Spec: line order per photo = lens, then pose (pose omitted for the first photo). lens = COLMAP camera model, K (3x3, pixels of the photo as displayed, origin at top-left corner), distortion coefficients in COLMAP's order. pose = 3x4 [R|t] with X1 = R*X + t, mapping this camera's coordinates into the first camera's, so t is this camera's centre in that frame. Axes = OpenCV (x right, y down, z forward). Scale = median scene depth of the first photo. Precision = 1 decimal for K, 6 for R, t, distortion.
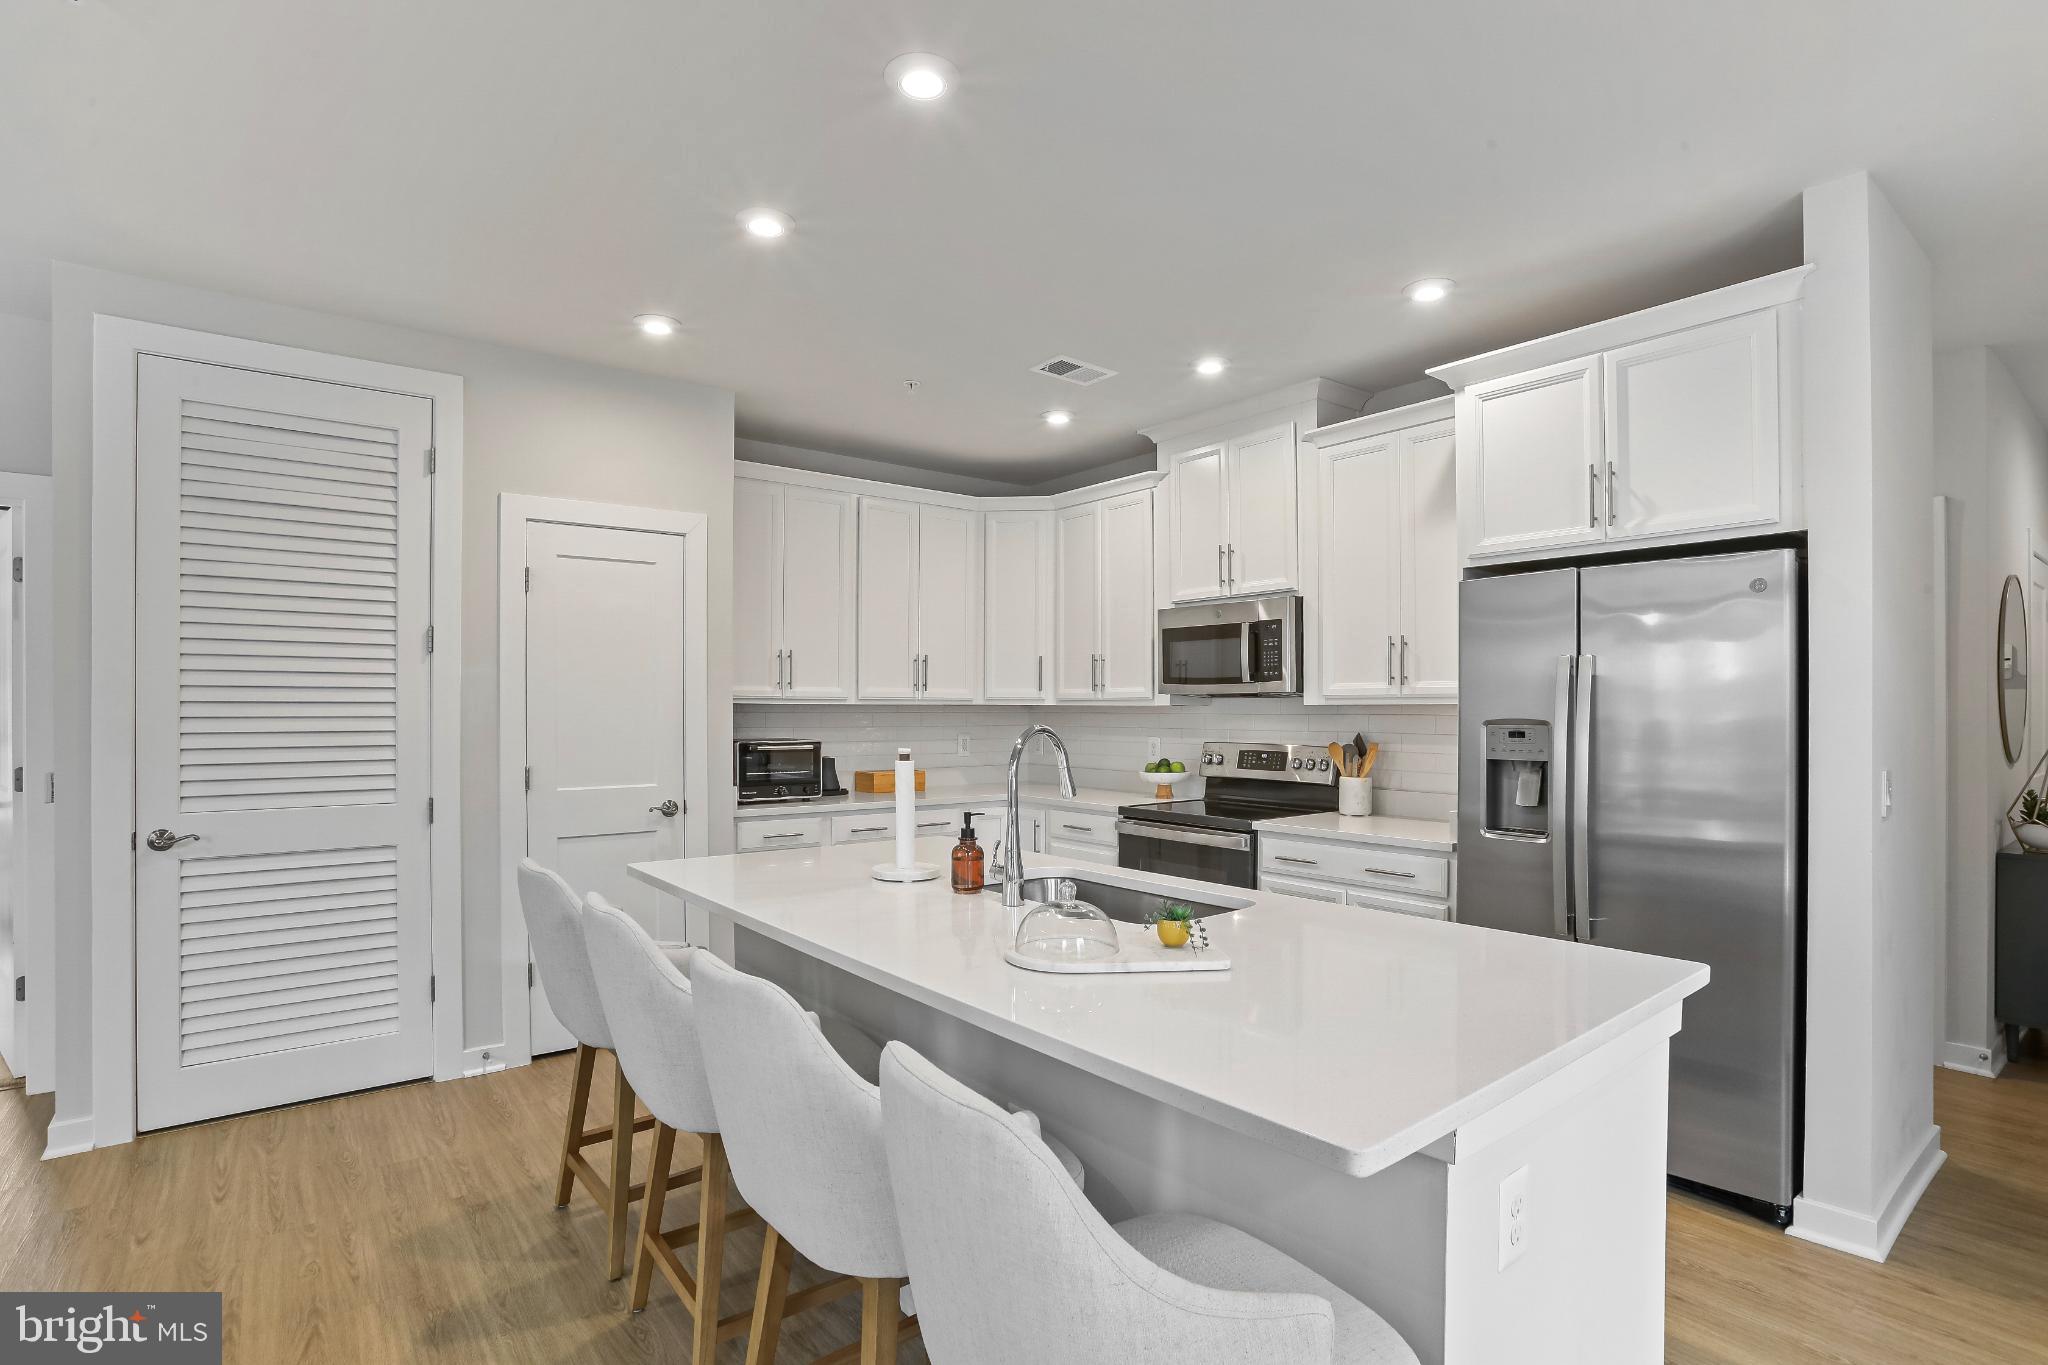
lens RADIAL K [[988.0, 0, 1025.2], [0, 988.0, 692.8], [0, 0, 1]] dist [-0.058524, 0.021435]
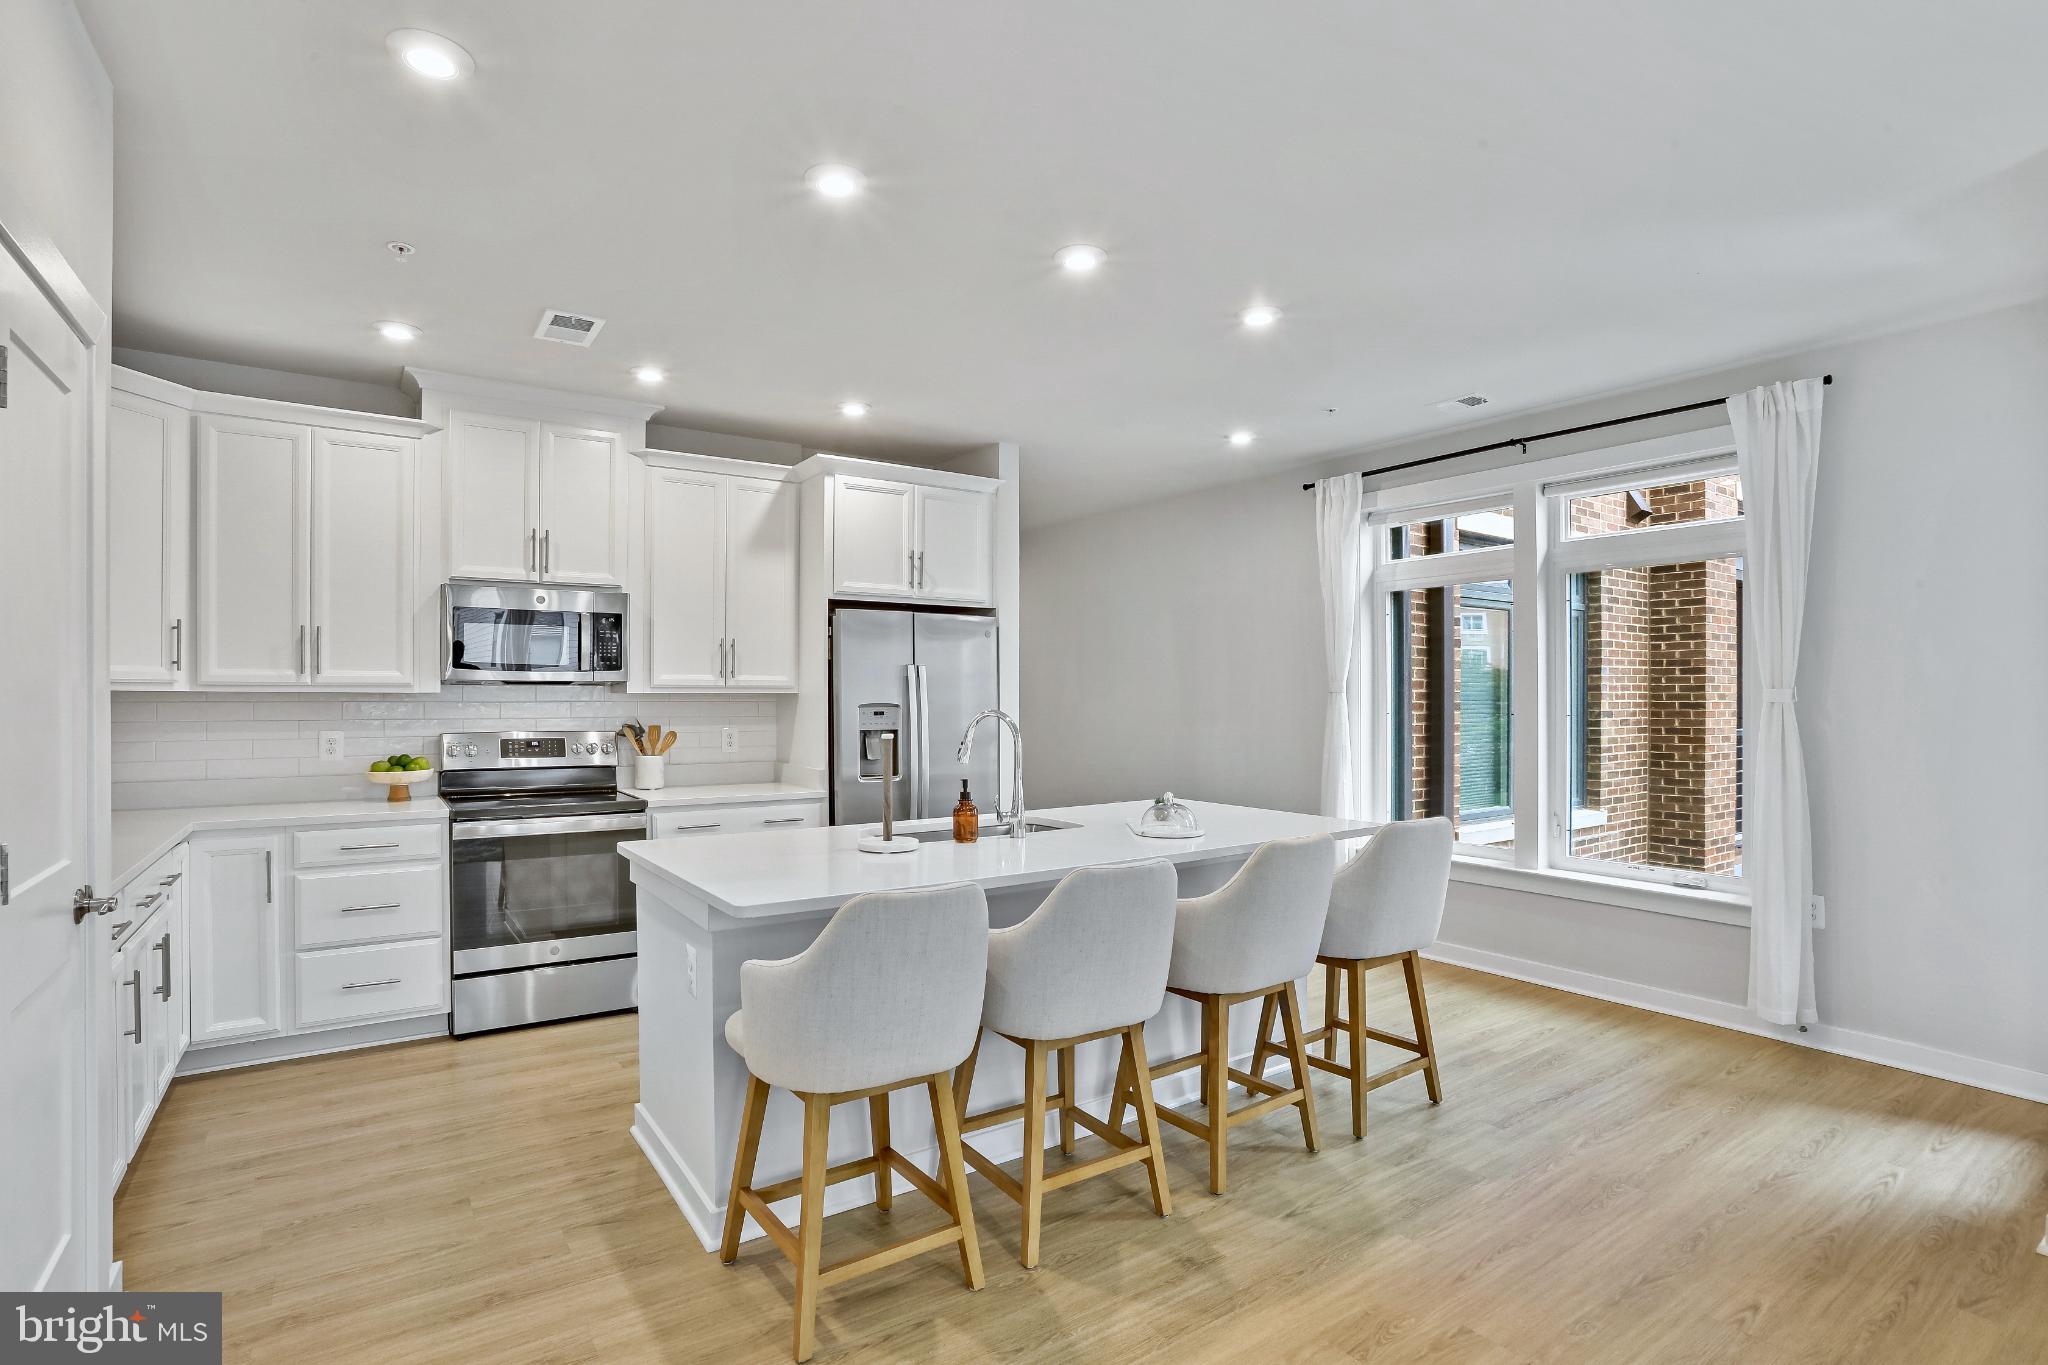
lens RADIAL K [[988.0, 0, 1008.9], [0, 988.0, 697.0], [0, 0, 1]] dist [-0.058524, 0.021435]
pose [[0.088121, -0.005414, 0.996095, -0.791915], [-0.017659, 0.999820, 0.006997, 0.001585], [-0.995953, -0.018206, 0.088010, 0.488324]]
